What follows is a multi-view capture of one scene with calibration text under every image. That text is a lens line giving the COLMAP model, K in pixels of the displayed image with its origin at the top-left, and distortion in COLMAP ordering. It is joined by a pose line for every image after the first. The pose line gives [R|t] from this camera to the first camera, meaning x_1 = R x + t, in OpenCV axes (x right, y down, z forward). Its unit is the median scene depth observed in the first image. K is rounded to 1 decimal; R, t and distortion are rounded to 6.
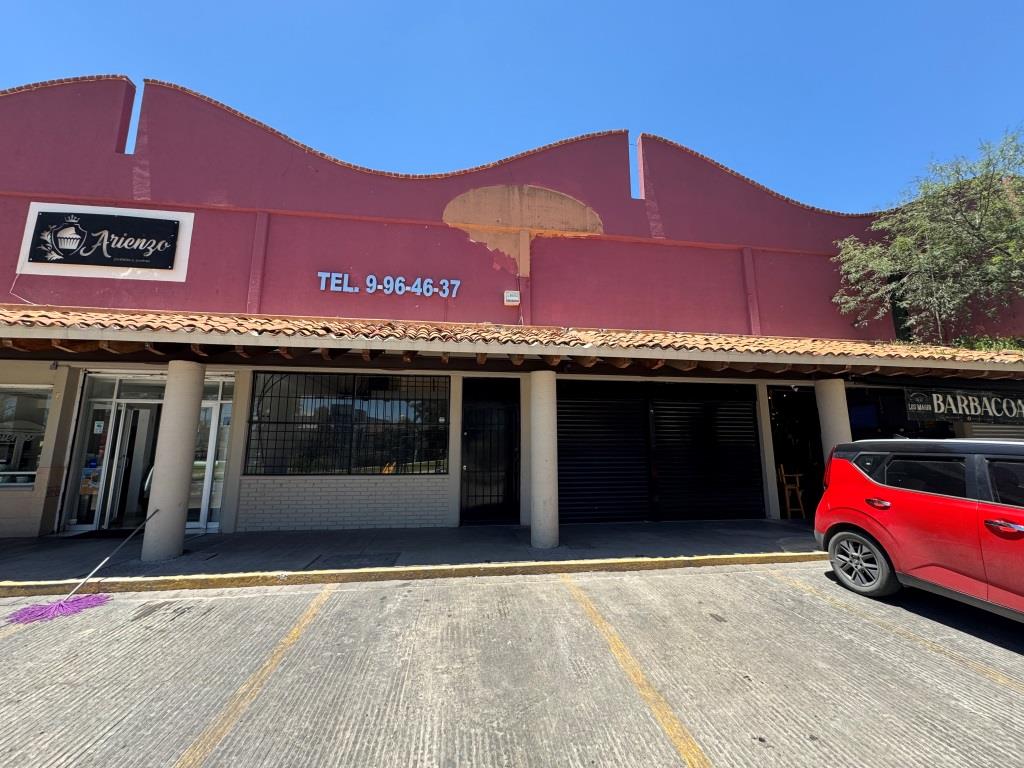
lens RADIAL K [[407.7, 0, 511.9], [0, 407.7, 383.8], [0, 0, 1]] dist [-0.002751, 0.000513]
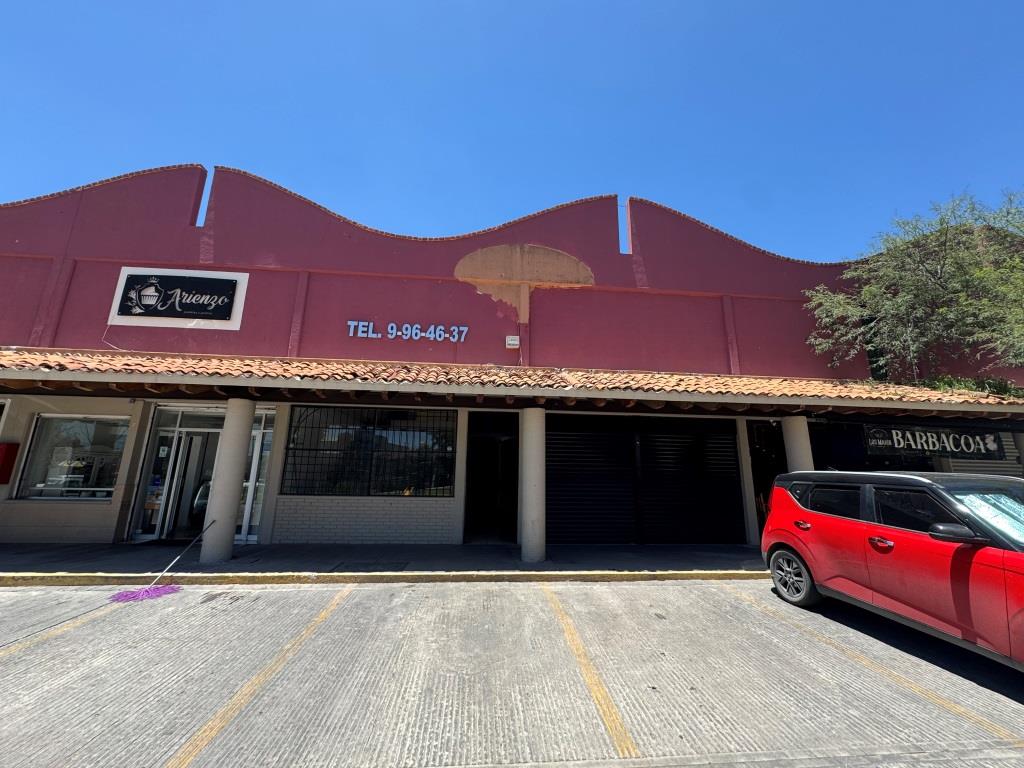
lens RADIAL K [[407.7, 0, 512.4], [0, 407.7, 383.1], [0, 0, 1]] dist [-0.002751, 0.000513]
pose [[0.998817, 0.004022, -0.048461, 0.062326], [-0.007266, 0.997729, -0.066969, -0.020791], [0.048081, 0.067242, 0.996577, -0.151500]]
